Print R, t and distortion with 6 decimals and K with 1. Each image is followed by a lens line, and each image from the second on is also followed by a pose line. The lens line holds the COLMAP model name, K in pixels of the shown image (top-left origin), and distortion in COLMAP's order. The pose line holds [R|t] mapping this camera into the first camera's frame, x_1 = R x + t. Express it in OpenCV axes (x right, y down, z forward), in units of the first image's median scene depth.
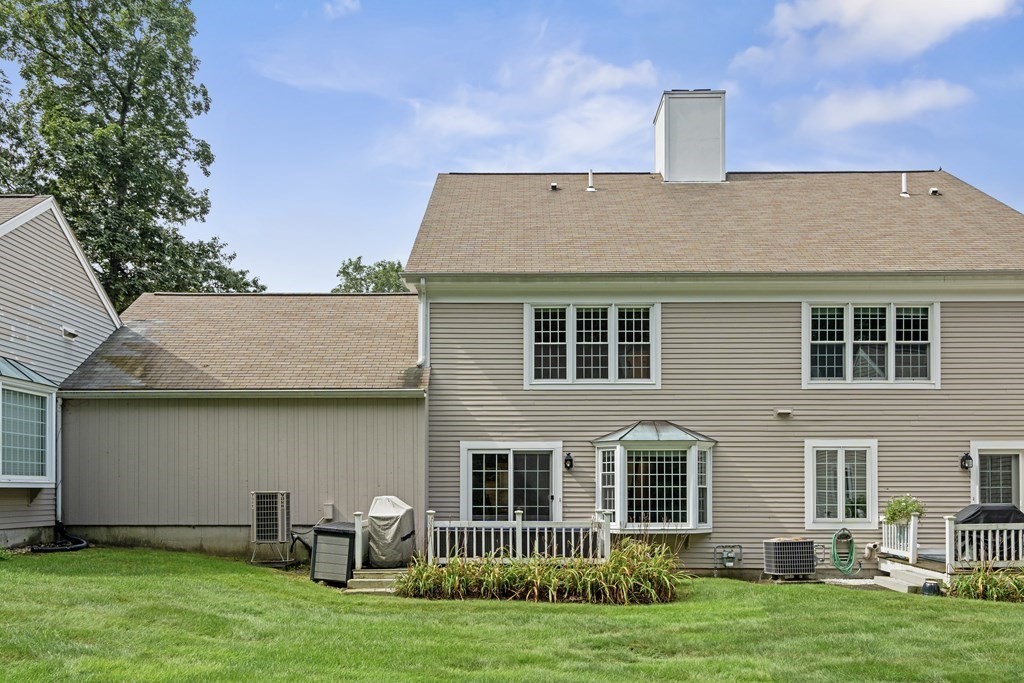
lens RADIAL K [[704.4, 0, 513.8], [0, 704.4, 348.1], [0, 0, 1]] dist [0.008106, -0.000621]
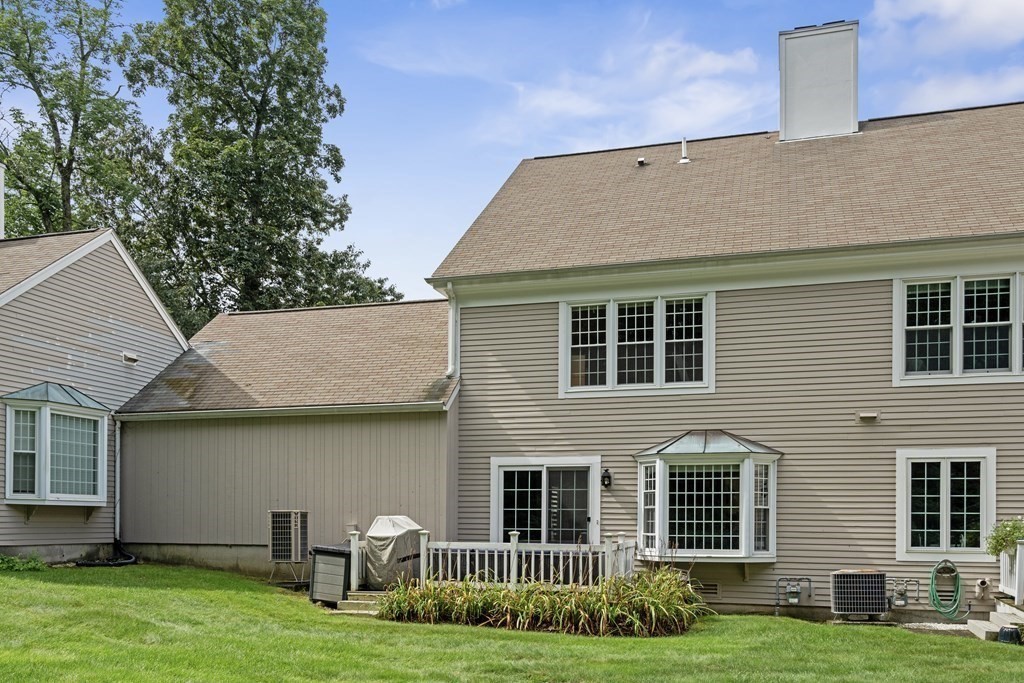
lens RADIAL K [[831.3, 0, 512.1], [0, 831.3, 337.5], [0, 0, 1]] dist [0.003351, 0.005854]
pose [[0.963569, -0.051534, -0.262447, 0.243346], [0.047139, 0.998623, -0.023018, 0.002985], [0.263272, 0.009808, 0.964672, -0.036114]]
